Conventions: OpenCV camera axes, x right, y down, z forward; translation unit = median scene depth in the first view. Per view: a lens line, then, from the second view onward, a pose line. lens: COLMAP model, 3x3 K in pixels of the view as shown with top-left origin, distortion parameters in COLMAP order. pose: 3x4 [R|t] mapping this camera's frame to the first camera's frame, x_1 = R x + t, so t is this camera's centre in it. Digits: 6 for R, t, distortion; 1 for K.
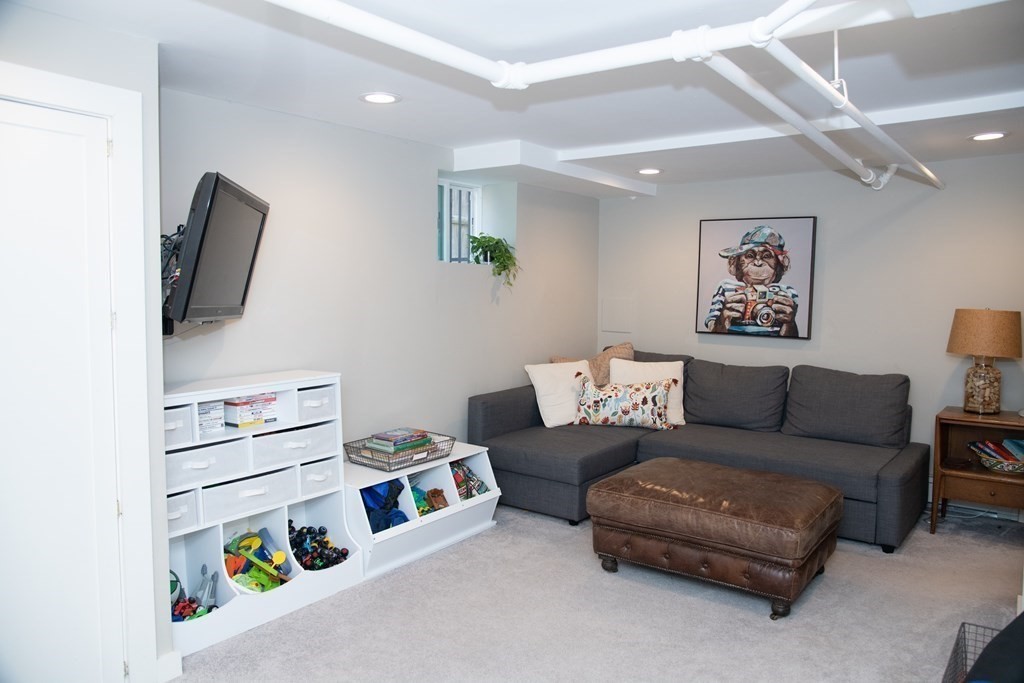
lens RADIAL K [[743.7, 0, 489.7], [0, 743.7, 344.9], [0, 0, 1]] dist [-0.110448, 0.090209]
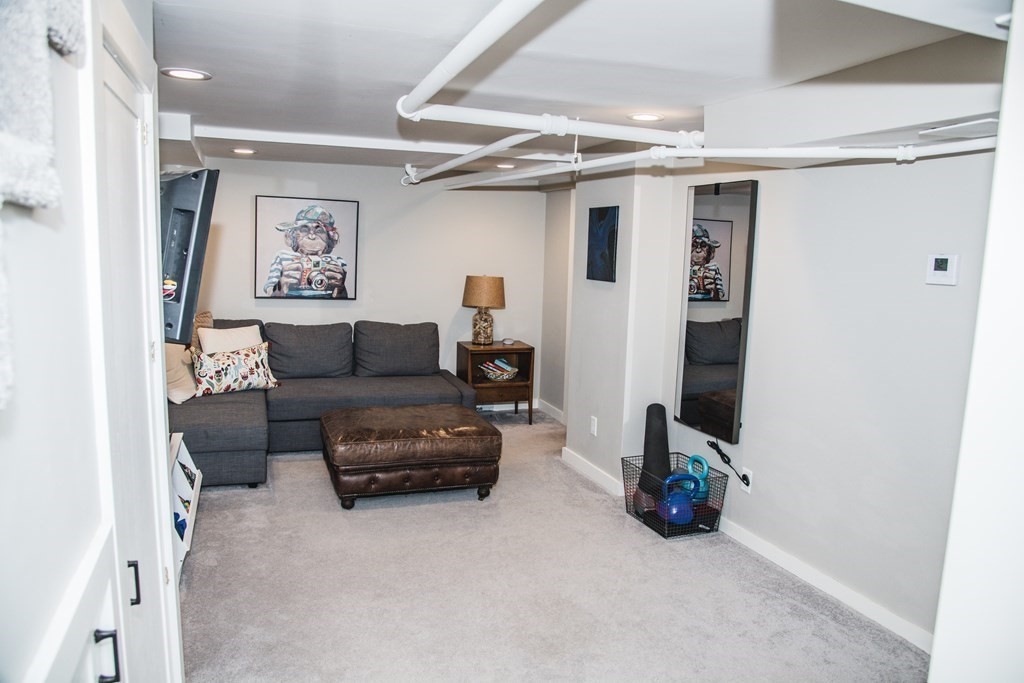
lens RADIAL K [[711.0, 0, 527.9], [0, 711.0, 345.9], [0, 0, 1]] dist [-0.106436, 0.072016]
pose [[0.523555, -0.109138, 0.844973, -0.433151], [0.033403, 0.993628, 0.107641, -0.048379], [-0.851337, -0.028132, 0.523865, 0.109073]]
